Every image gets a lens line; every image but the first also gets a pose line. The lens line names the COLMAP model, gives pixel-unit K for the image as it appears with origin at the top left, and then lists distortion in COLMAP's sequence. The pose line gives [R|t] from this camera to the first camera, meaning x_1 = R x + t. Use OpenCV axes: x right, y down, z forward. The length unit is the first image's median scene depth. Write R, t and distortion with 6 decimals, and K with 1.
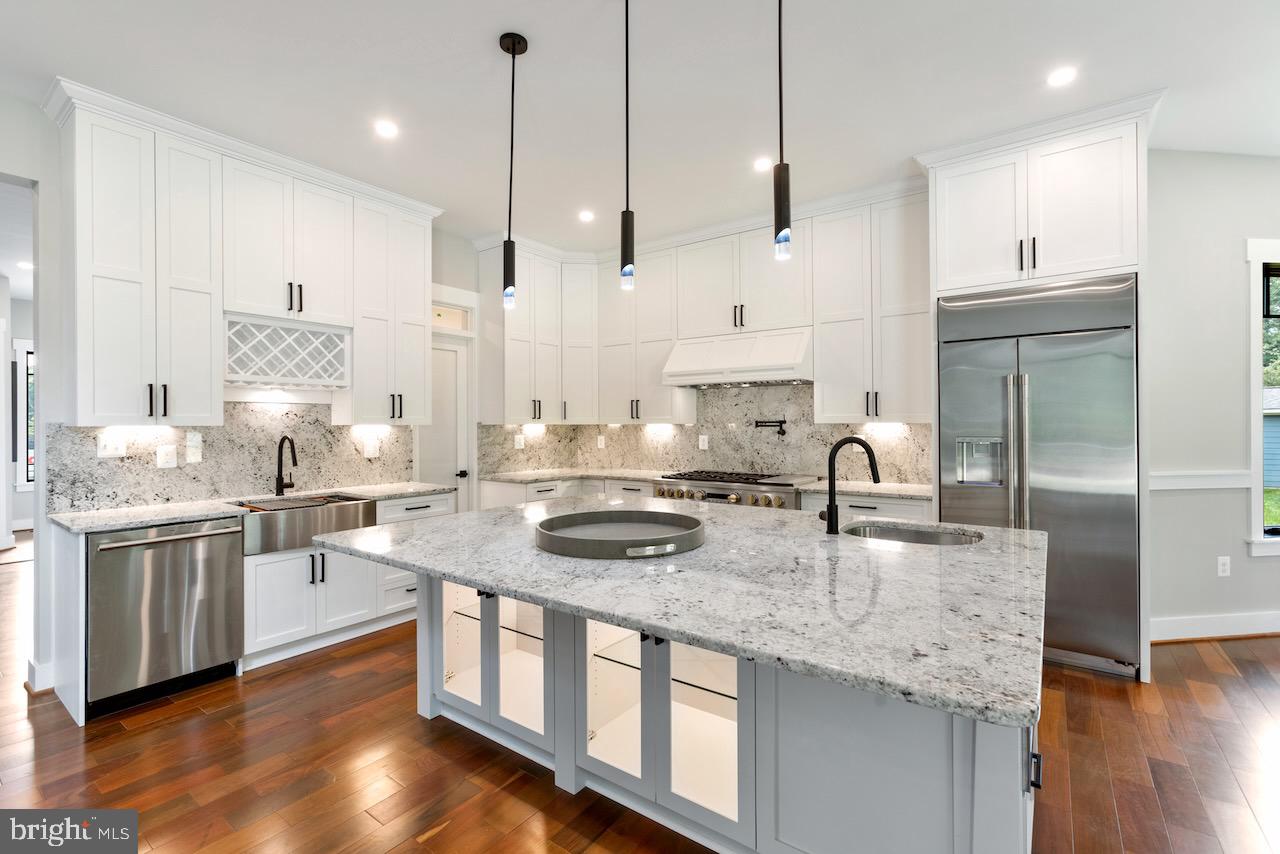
lens RADIAL K [[568.1, 0, 646.6], [0, 568.1, 421.1], [0, 0, 1]] dist [-0.013077, 0.008978]
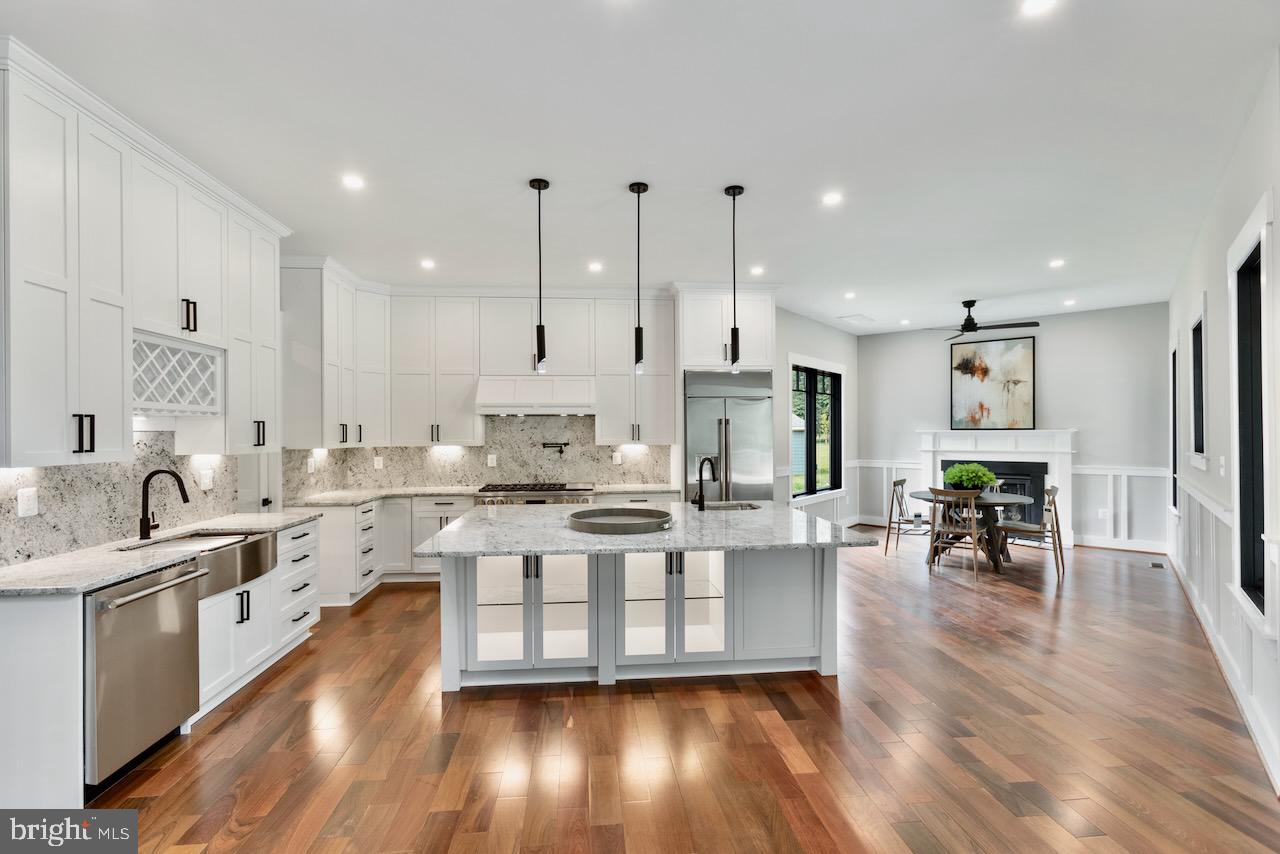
lens RADIAL K [[568.1, 0, 632.0], [0, 568.1, 431.0], [0, 0, 1]] dist [-0.013077, 0.008978]
pose [[0.748527, 0.003782, 0.663093, -0.623586], [-0.003984, 0.999991, -0.001207, -0.032834], [-0.663092, -0.001739, 0.748536, -0.130179]]
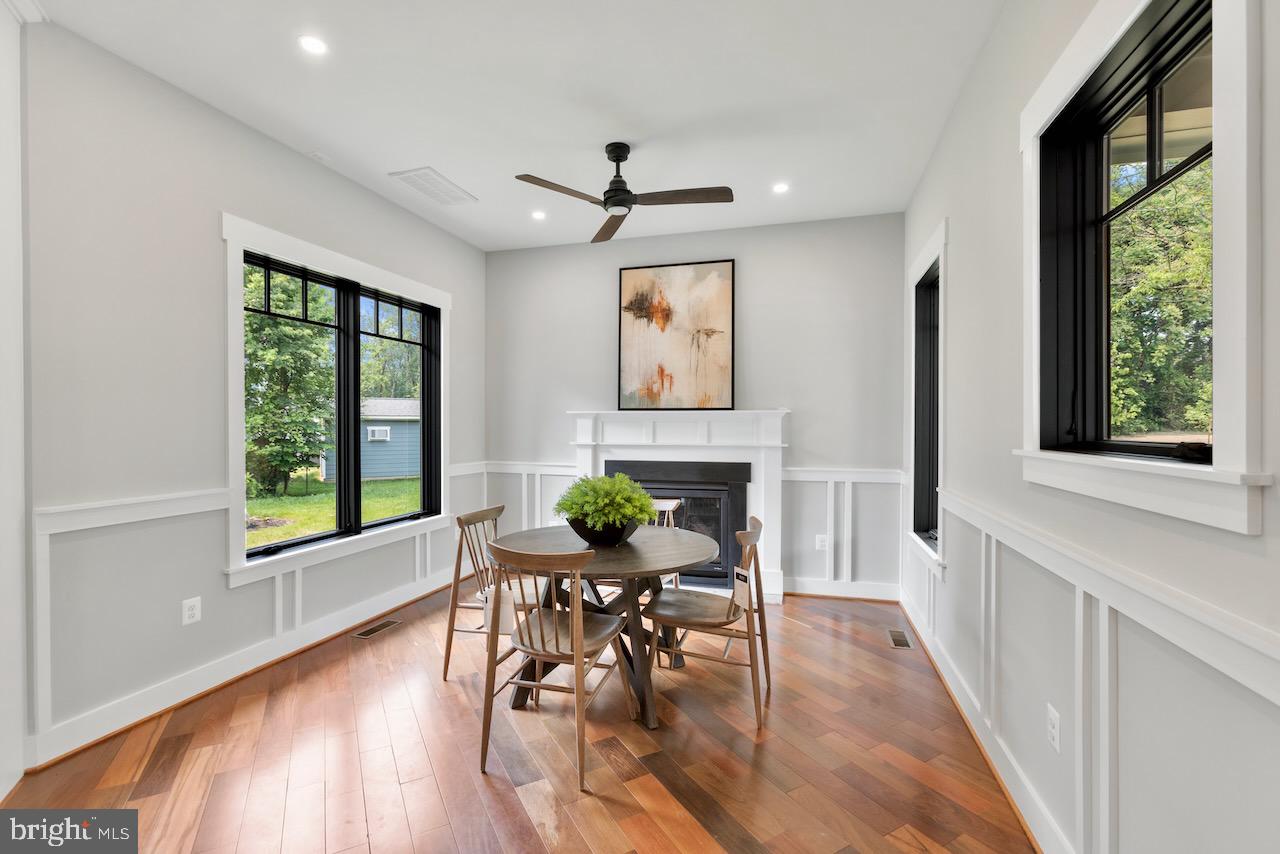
lens RADIAL K [[568.1, 0, 633.8], [0, 568.1, 428.7], [0, 0, 1]] dist [-0.013077, 0.008978]
pose [[0.420681, -0.001984, 0.907206, 0.535981], [-0.010144, 0.999925, 0.006890, -0.012466], [-0.907152, -0.012101, 0.420629, 0.095343]]
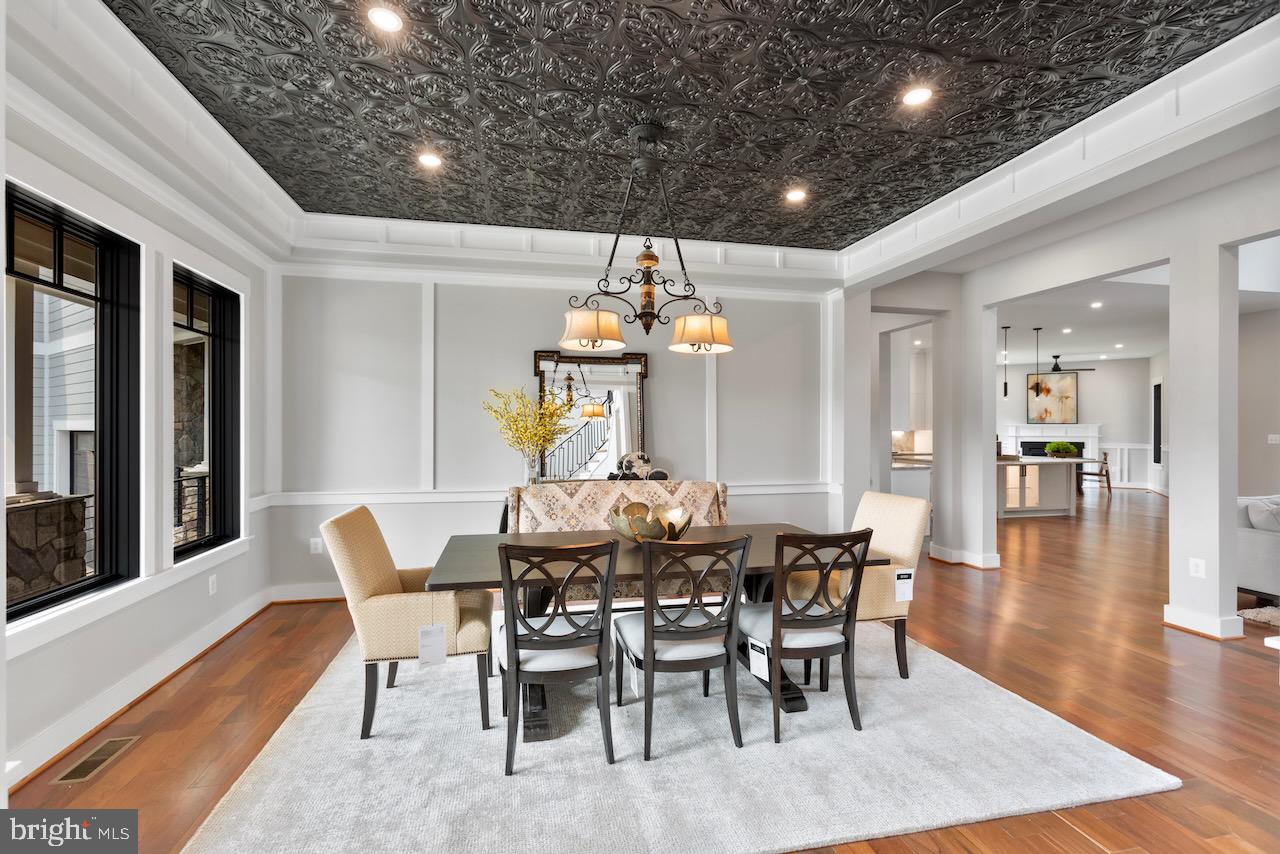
lens RADIAL K [[568.1, 0, 627.7], [0, 568.1, 424.0], [0, 0, 1]] dist [-0.013077, 0.008978]
pose [[0.668205, 0.009231, 0.743920, -2.806999], [-0.008250, 0.999953, -0.004998, -0.004318], [-0.743932, -0.002797, 0.668250, 0.143050]]
